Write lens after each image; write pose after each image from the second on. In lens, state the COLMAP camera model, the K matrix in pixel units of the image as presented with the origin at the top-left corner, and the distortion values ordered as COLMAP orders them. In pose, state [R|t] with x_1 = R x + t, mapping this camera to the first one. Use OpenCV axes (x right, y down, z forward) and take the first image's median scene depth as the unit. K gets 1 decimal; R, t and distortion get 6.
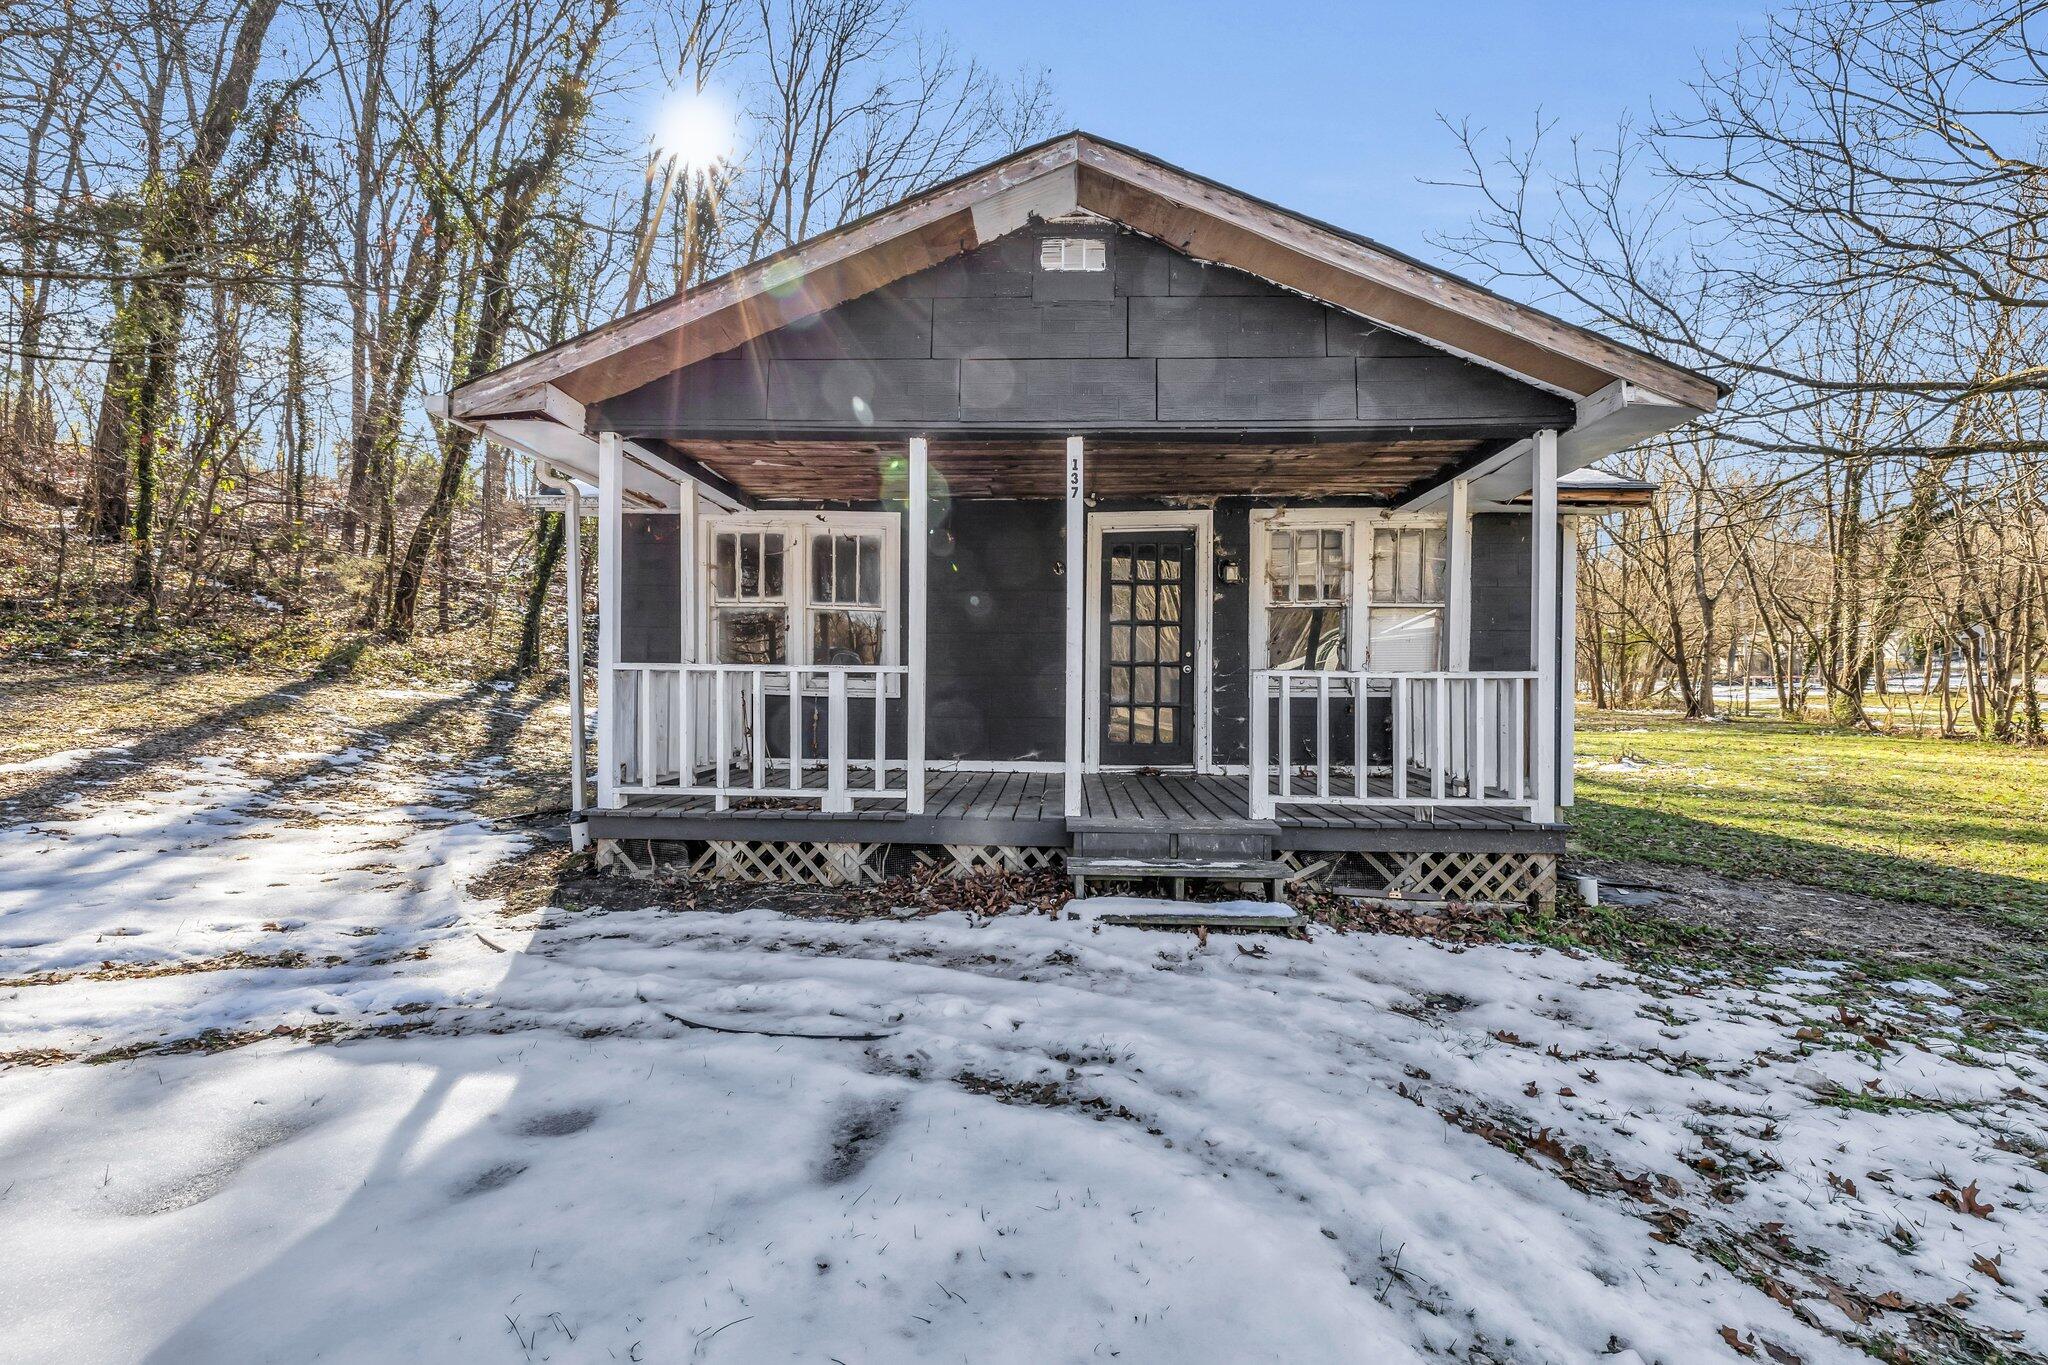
lens RADIAL K [[855.2, 0, 1030.2], [0, 855.2, 681.6], [0, 0, 1]] dist [-0.002433, 0.000754]
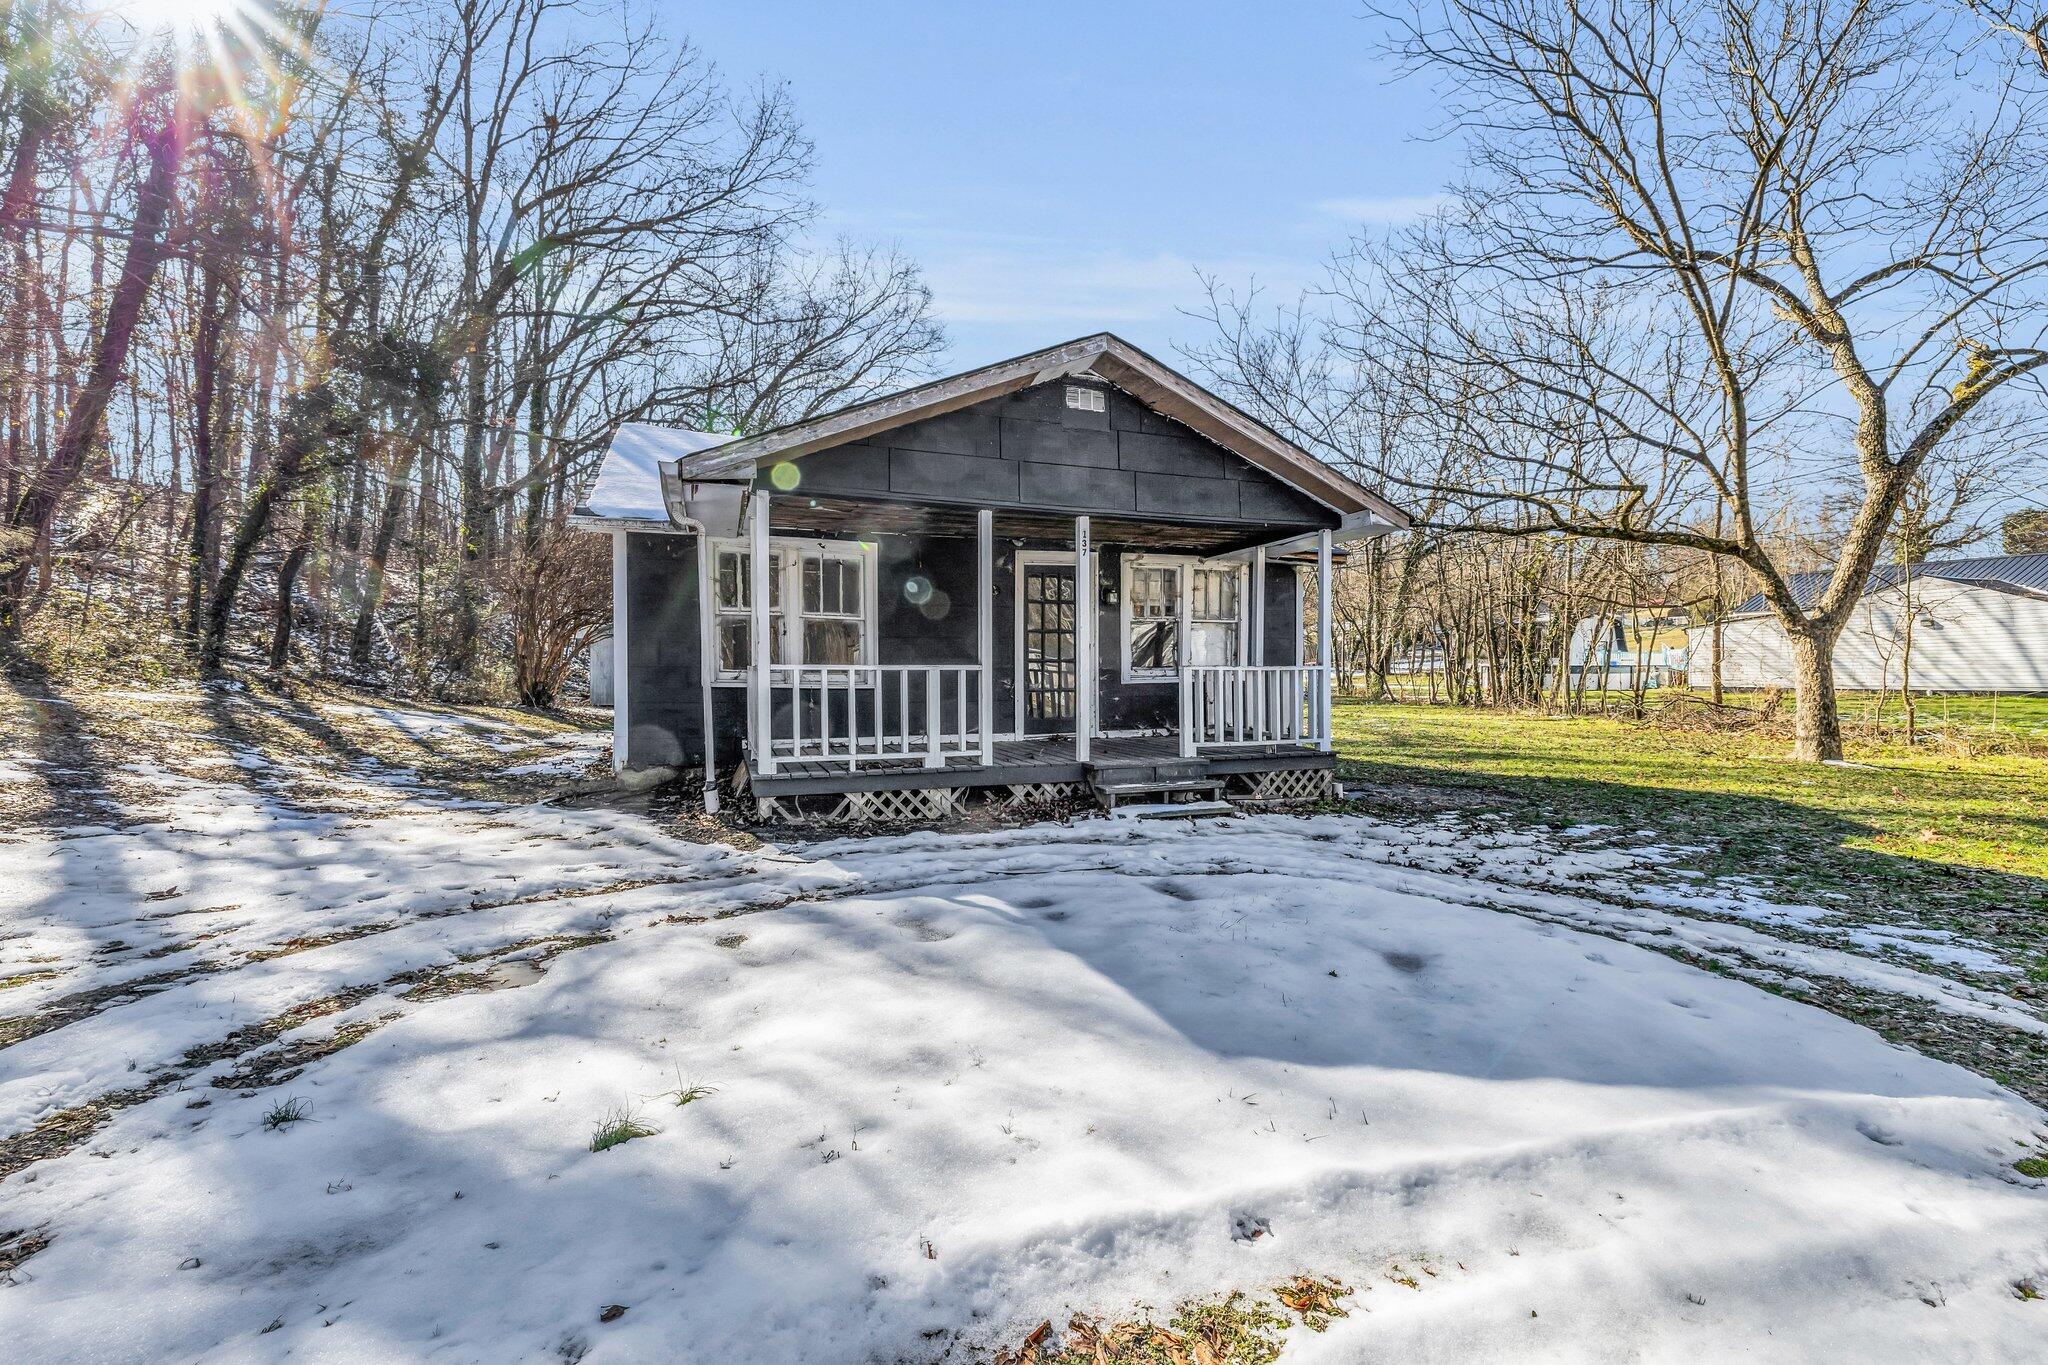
lens RADIAL K [[855.2, 0, 1029.3], [0, 855.2, 682.1], [0, 0, 1]] dist [-0.002433, 0.000754]
pose [[0.921730, -0.015231, 0.387533, -0.643282], [0.009744, 0.999823, 0.016120, -0.012449], [-0.387710, -0.011082, 0.921715, -0.390332]]
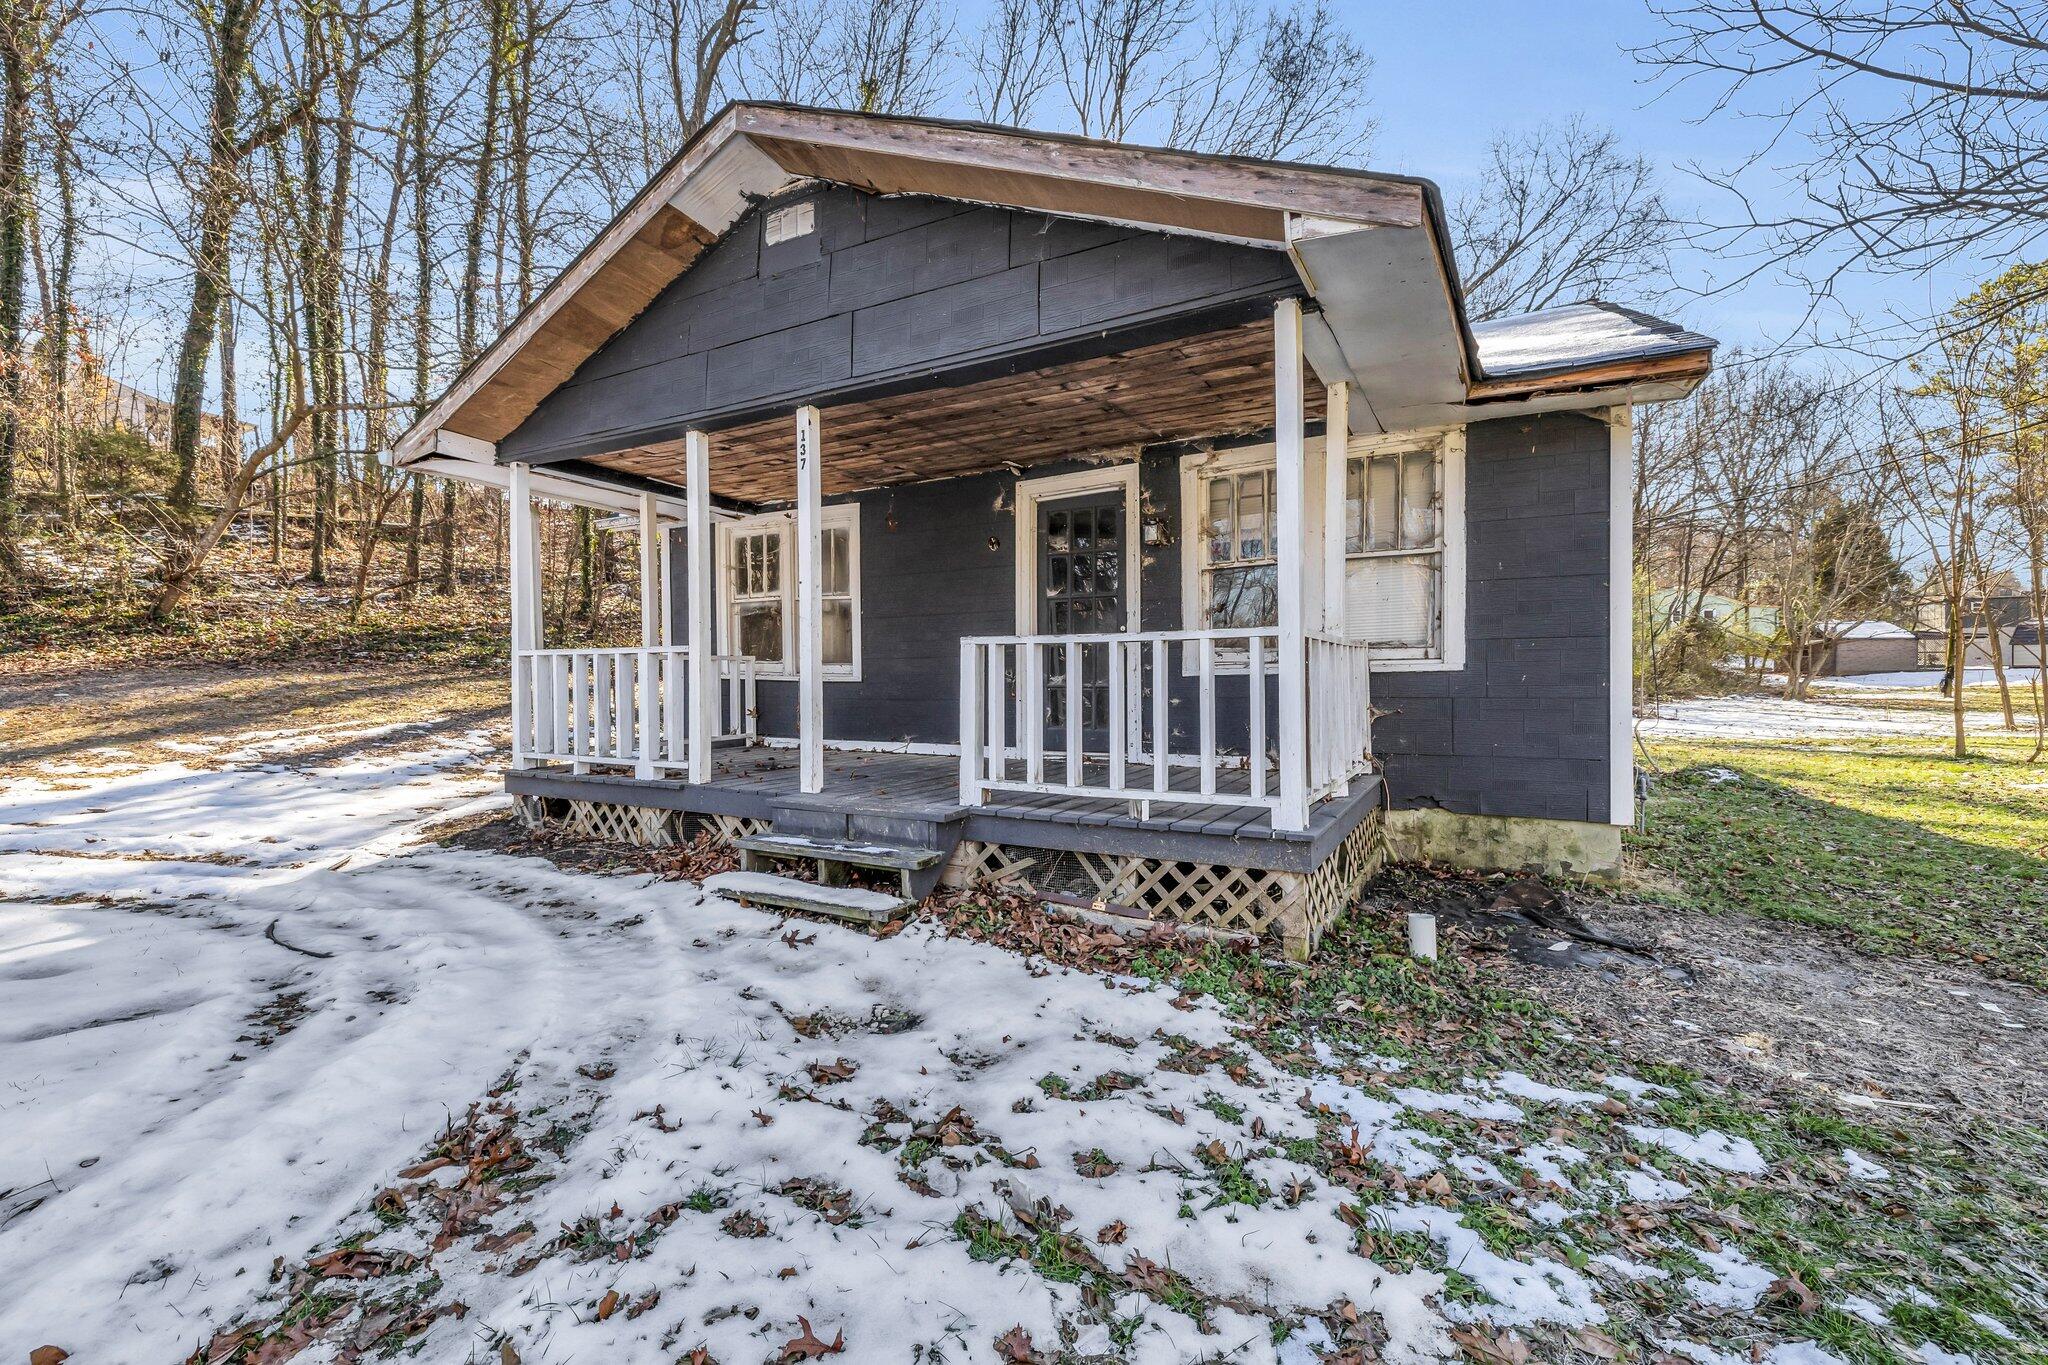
lens RADIAL K [[855.2, 0, 1030.1], [0, 855.2, 681.9], [0, 0, 1]] dist [-0.002433, 0.000754]
pose [[0.897165, -0.011807, -0.441537, 0.717518], [0.012915, 0.999916, -0.000498, 0.033443], [0.441506, -0.005256, 0.897243, 0.231035]]
